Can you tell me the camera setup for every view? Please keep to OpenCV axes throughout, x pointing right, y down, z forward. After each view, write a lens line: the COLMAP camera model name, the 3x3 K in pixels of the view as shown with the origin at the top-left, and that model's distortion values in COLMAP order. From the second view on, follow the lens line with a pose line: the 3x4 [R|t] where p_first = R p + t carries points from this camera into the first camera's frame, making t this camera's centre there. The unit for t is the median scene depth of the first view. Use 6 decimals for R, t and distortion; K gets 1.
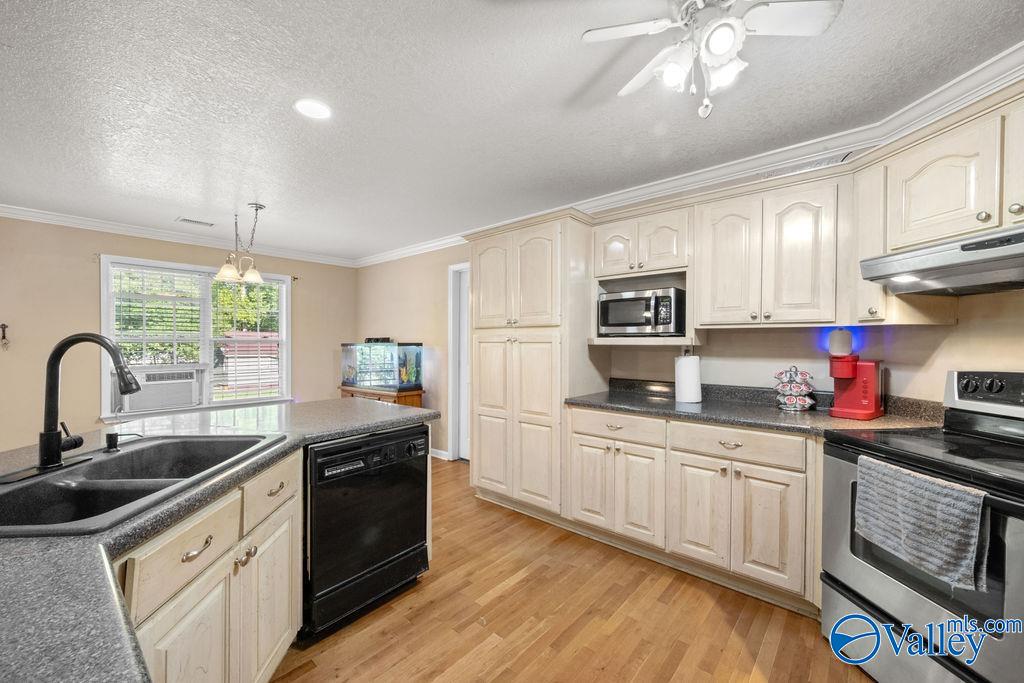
lens RADIAL K [[407.2, 0, 516.2], [0, 407.2, 345.5], [0, 0, 1]] dist [0.001221, -0.000147]
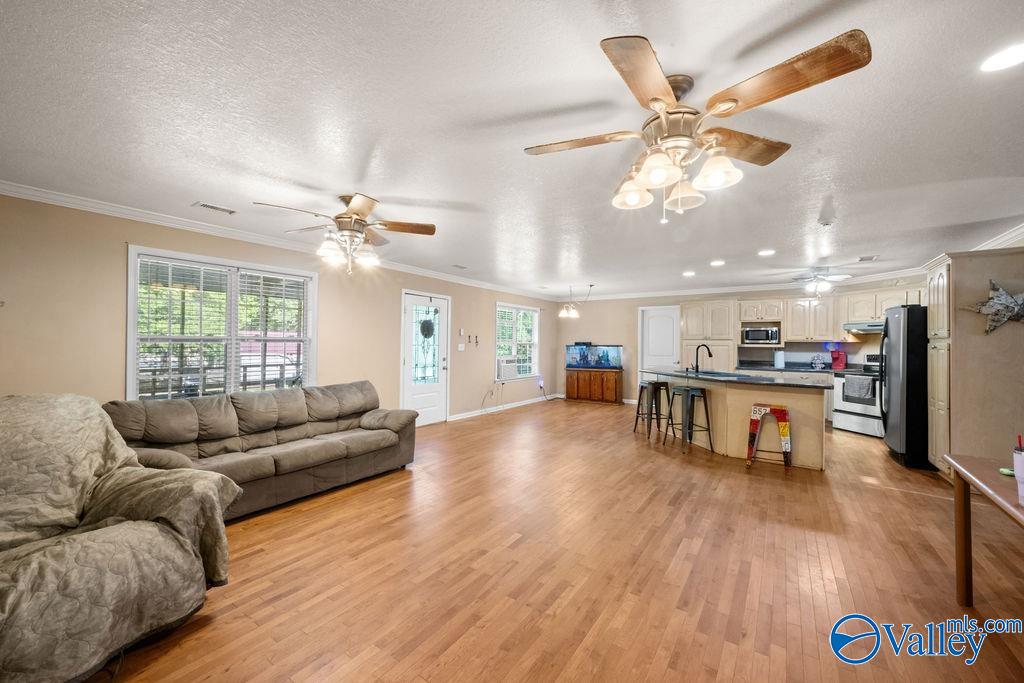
lens RADIAL K [[403.4, 0, 510.8], [0, 403.4, 340.5], [0, 0, 1]] dist [0.002468, 0.000249]
pose [[0.992756, 0.009648, 0.119763, -1.909765], [-0.007732, 0.999835, -0.016450, 0.012566], [-0.119902, 0.015405, 0.992666, -1.682197]]
